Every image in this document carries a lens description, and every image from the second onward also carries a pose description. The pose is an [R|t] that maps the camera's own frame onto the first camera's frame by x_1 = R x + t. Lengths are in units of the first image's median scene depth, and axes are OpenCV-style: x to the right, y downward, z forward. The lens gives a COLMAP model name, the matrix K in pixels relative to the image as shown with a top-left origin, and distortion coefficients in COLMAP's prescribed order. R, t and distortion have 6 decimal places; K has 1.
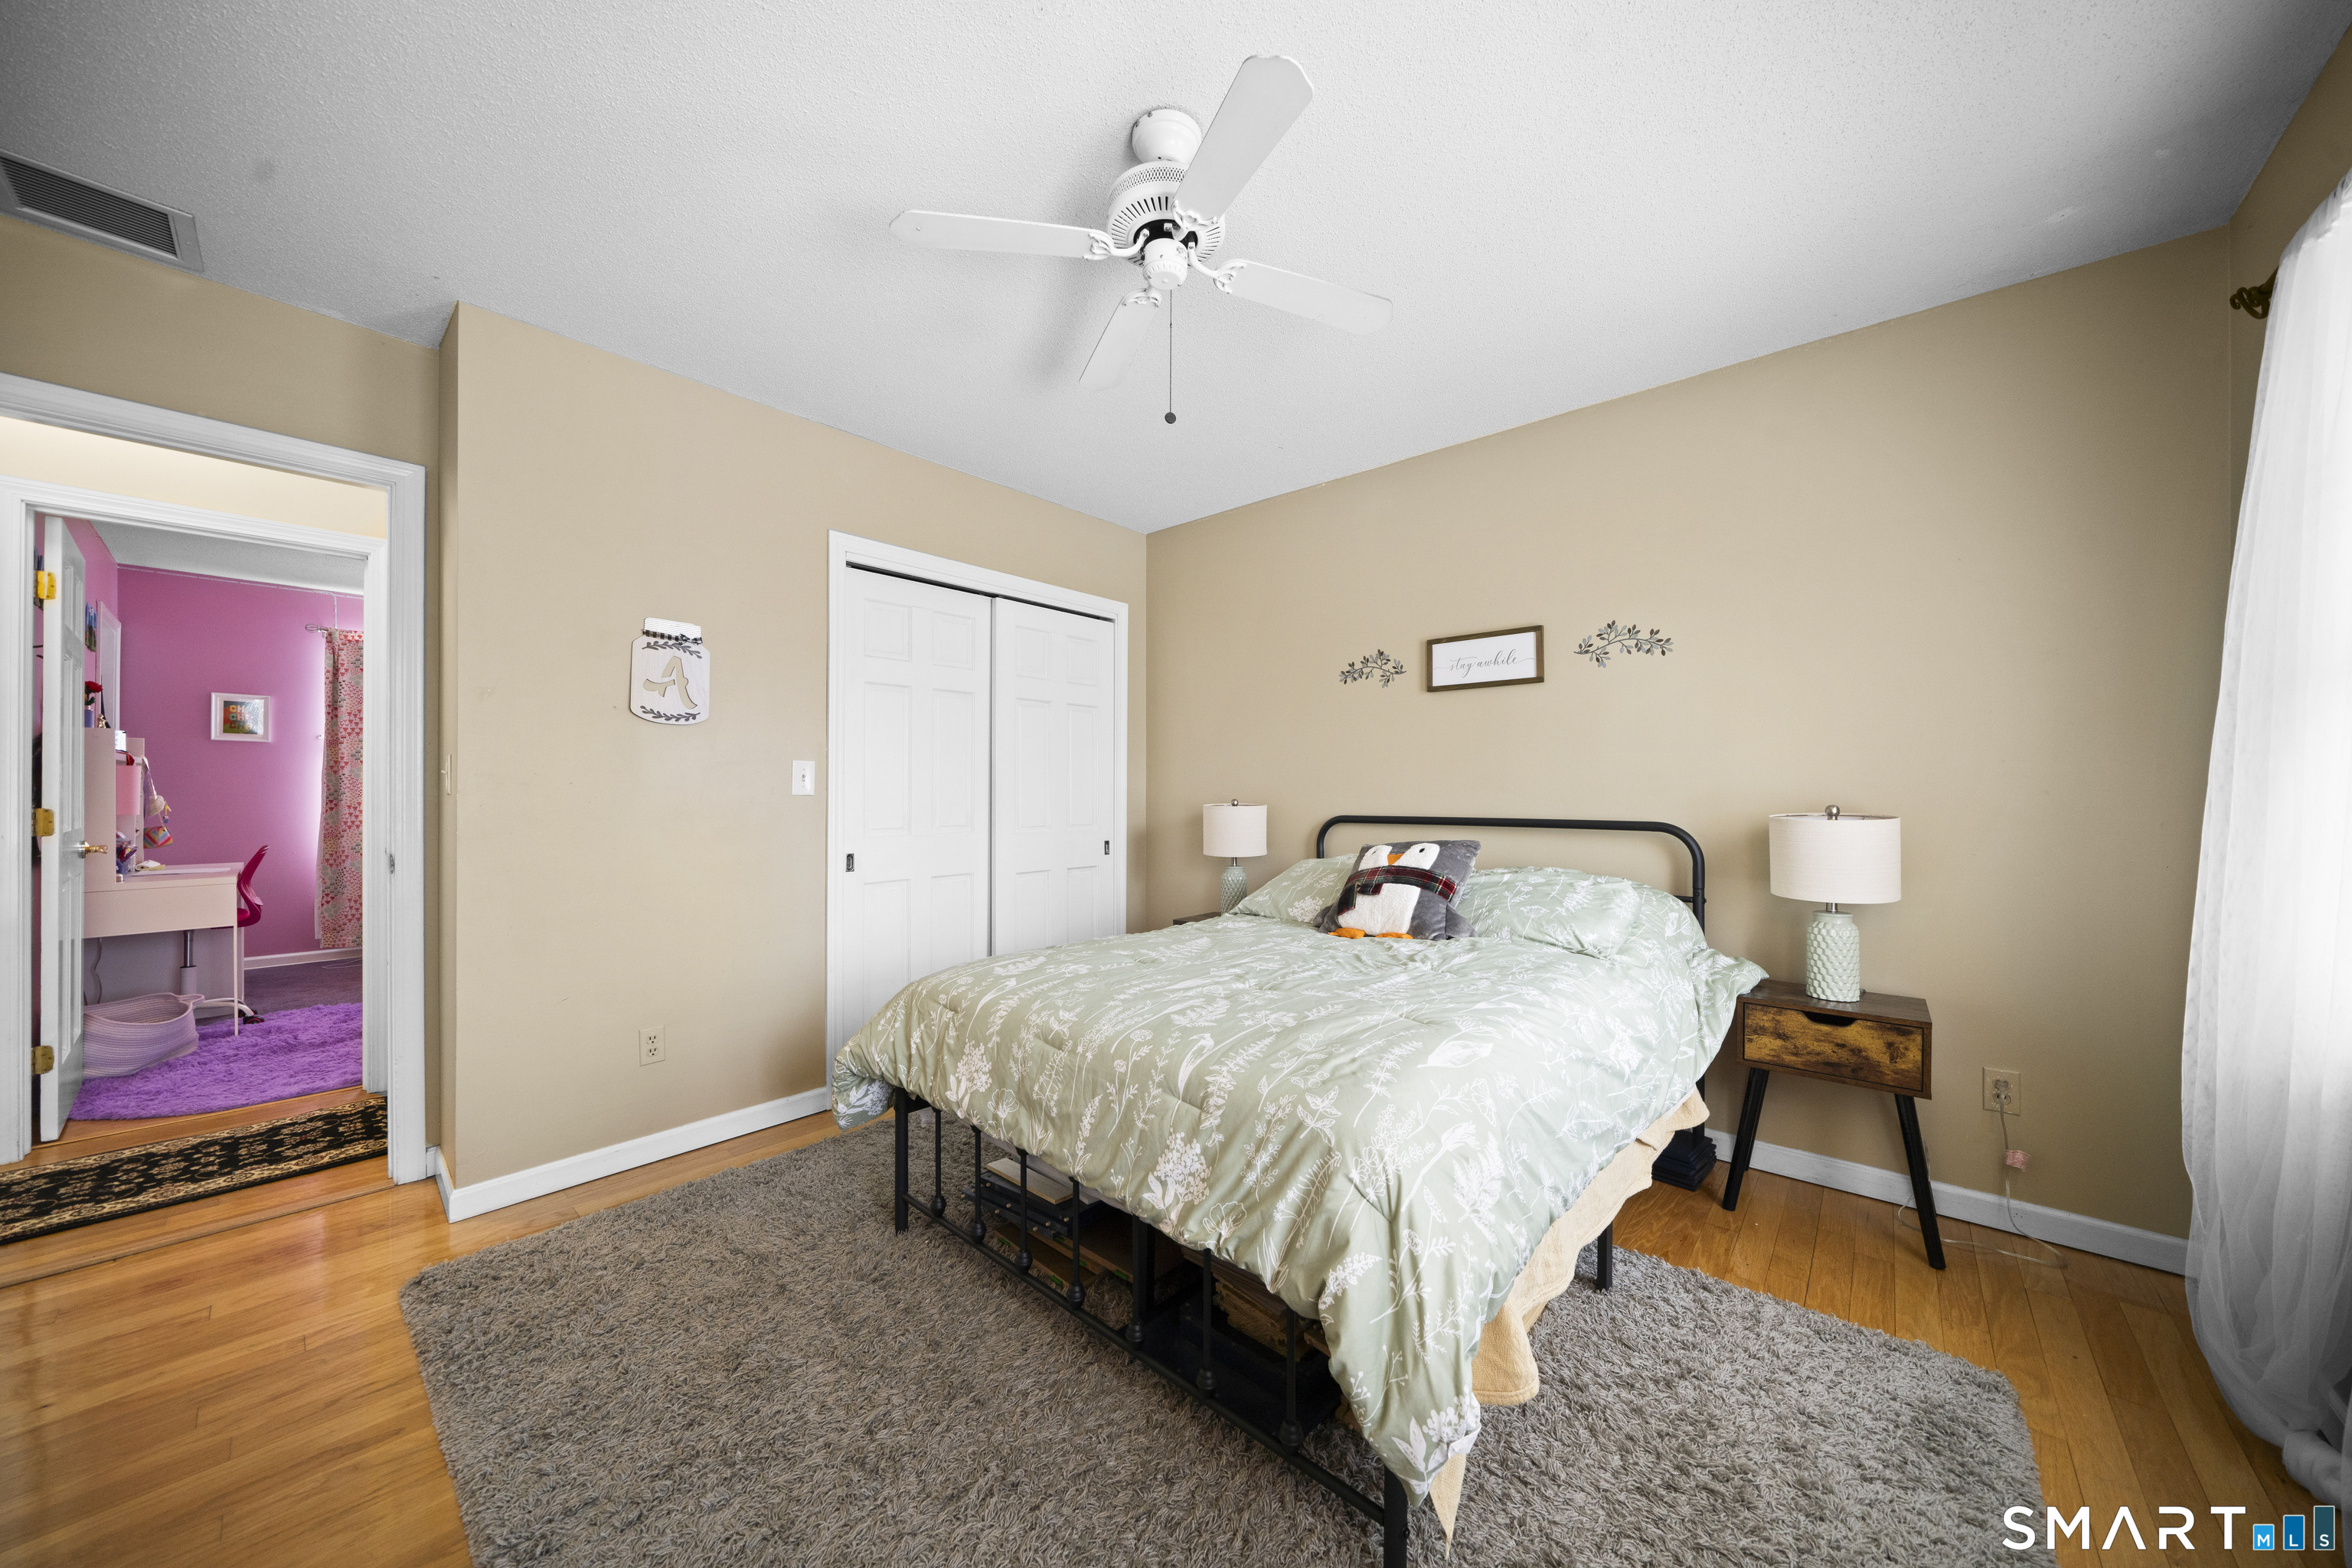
lens RADIAL K [[800.6, 0, 1177.4], [0, 800.6, 773.9], [0, 0, 1]] dist [0.000238, 0.000023]
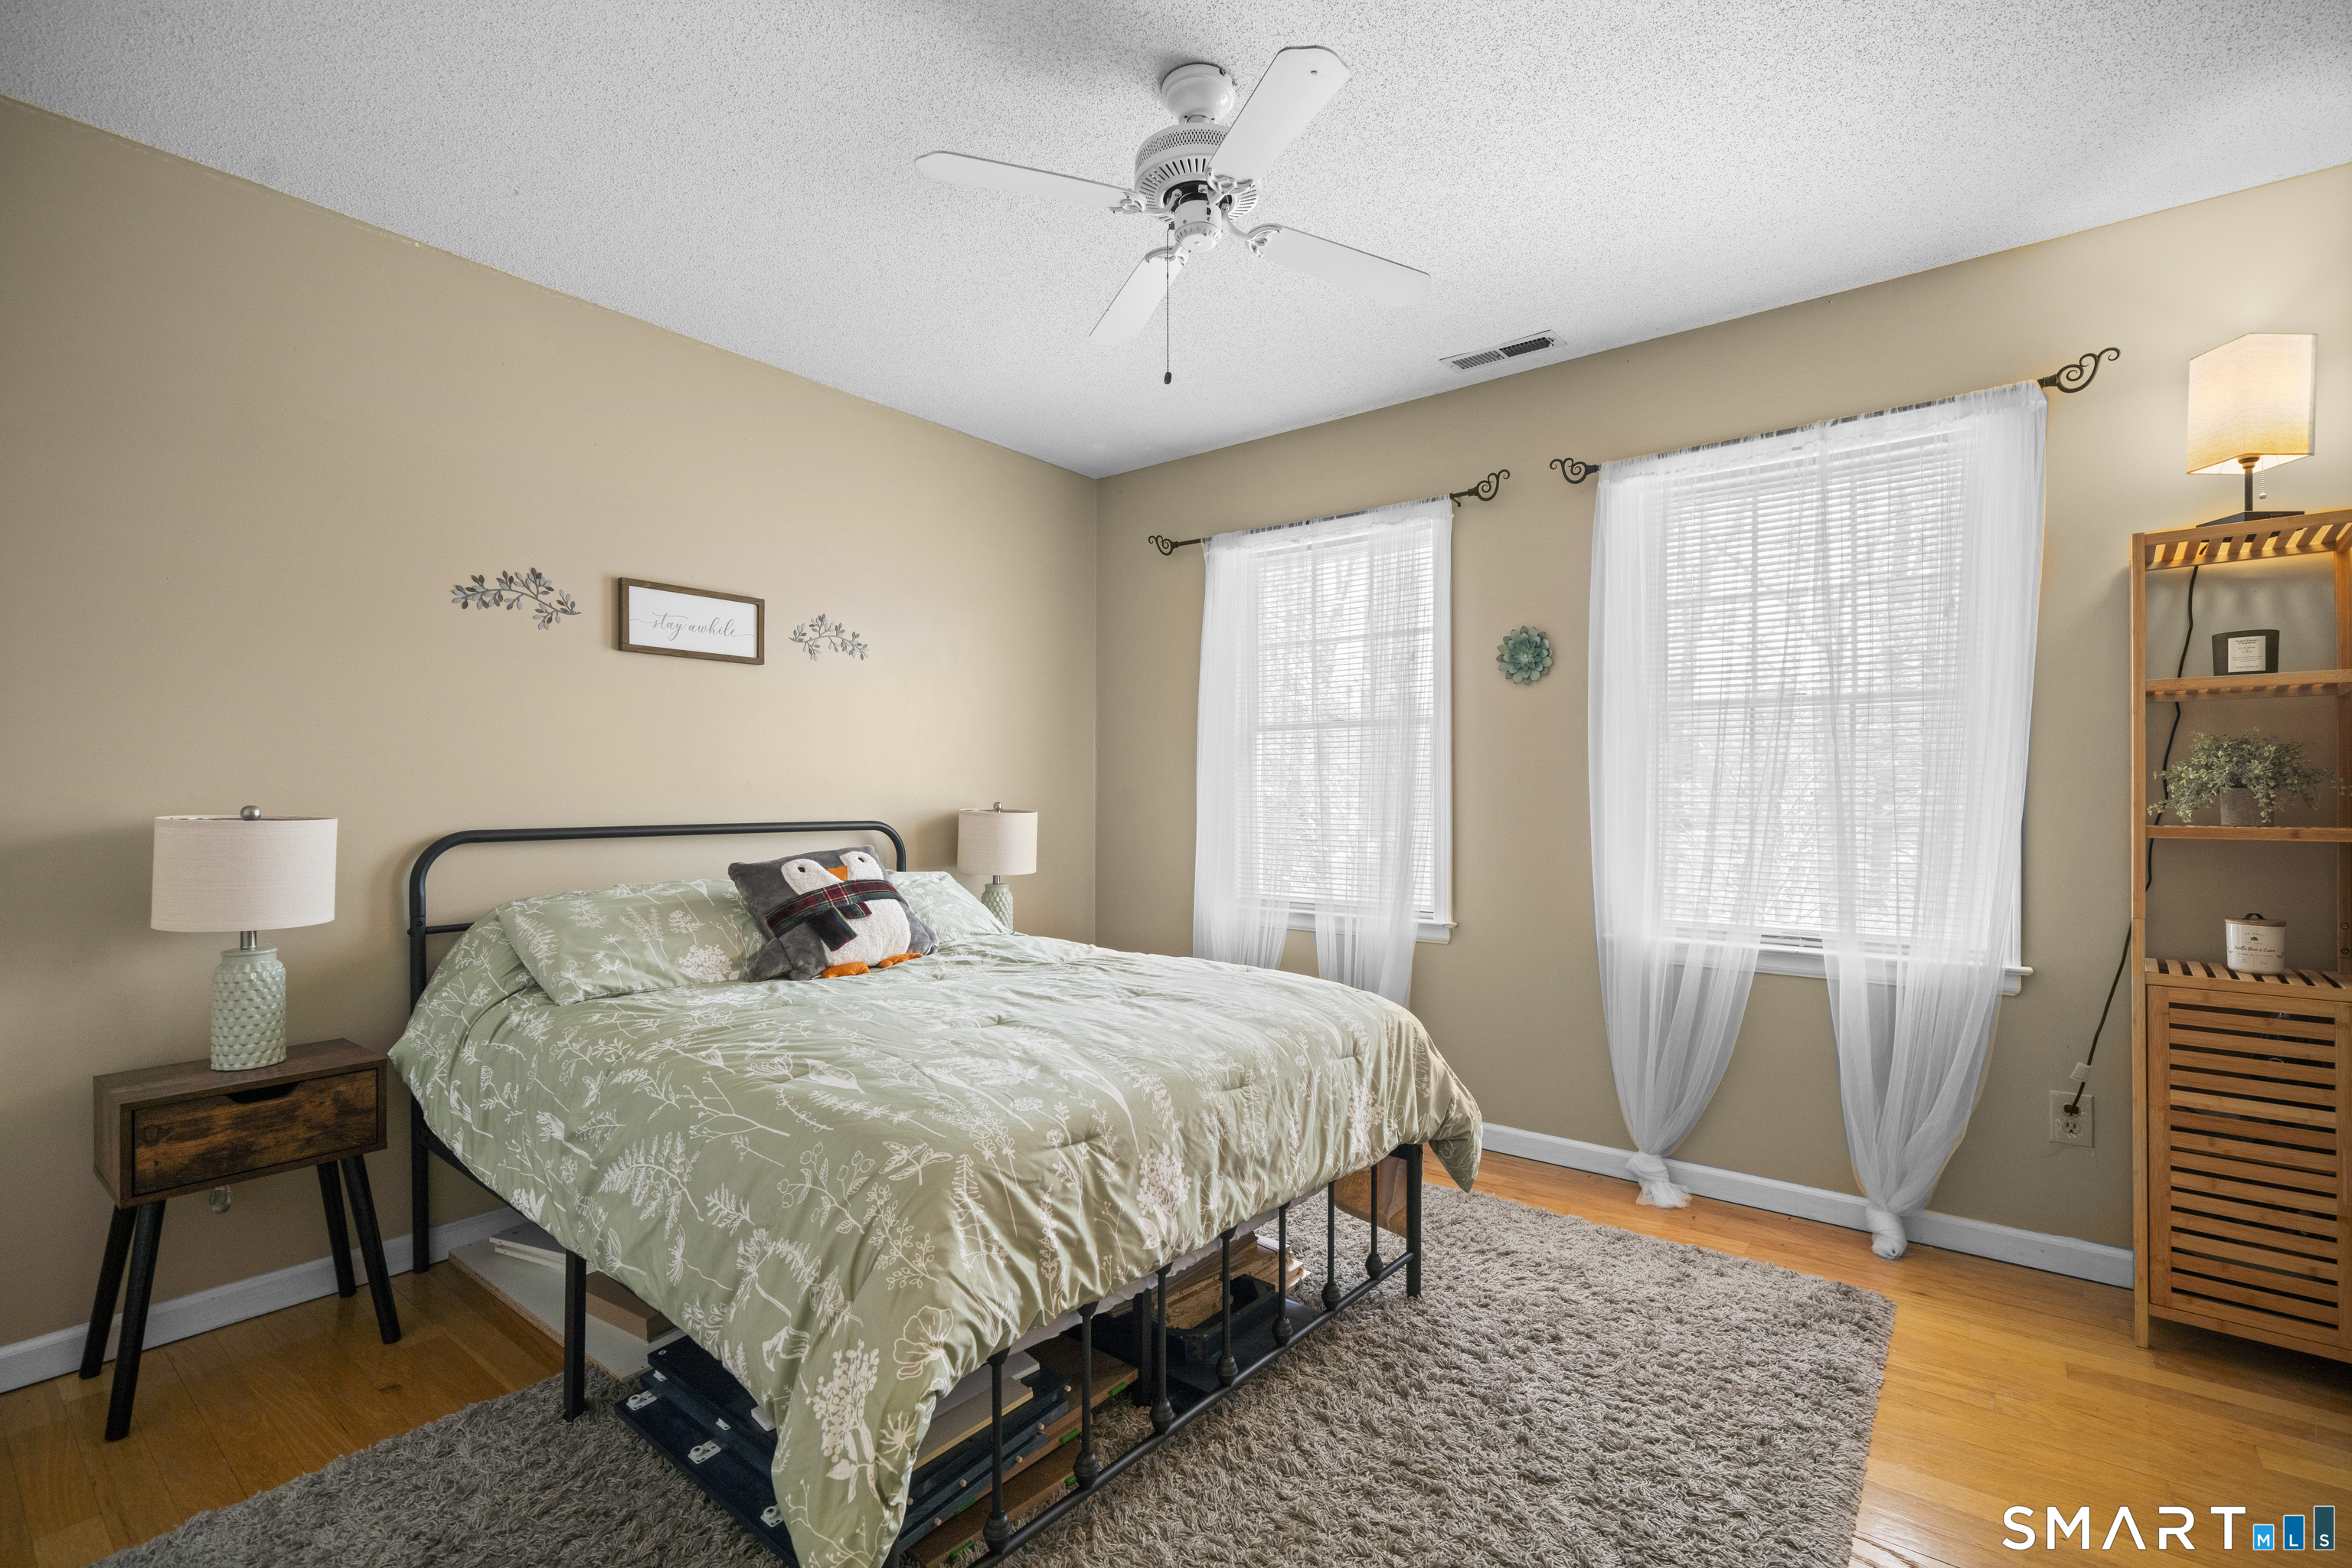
lens RADIAL K [[1042.9, 0, 1176.0], [0, 1042.9, 784.0], [0, 0, 1]] dist [-0.001235, -0.000024]
pose [[-0.044858, 0.010793, 0.998935, -0.676849], [-0.023026, 0.999665, -0.011835, 0.015735], [-0.998728, -0.023533, -0.044595, 0.597481]]
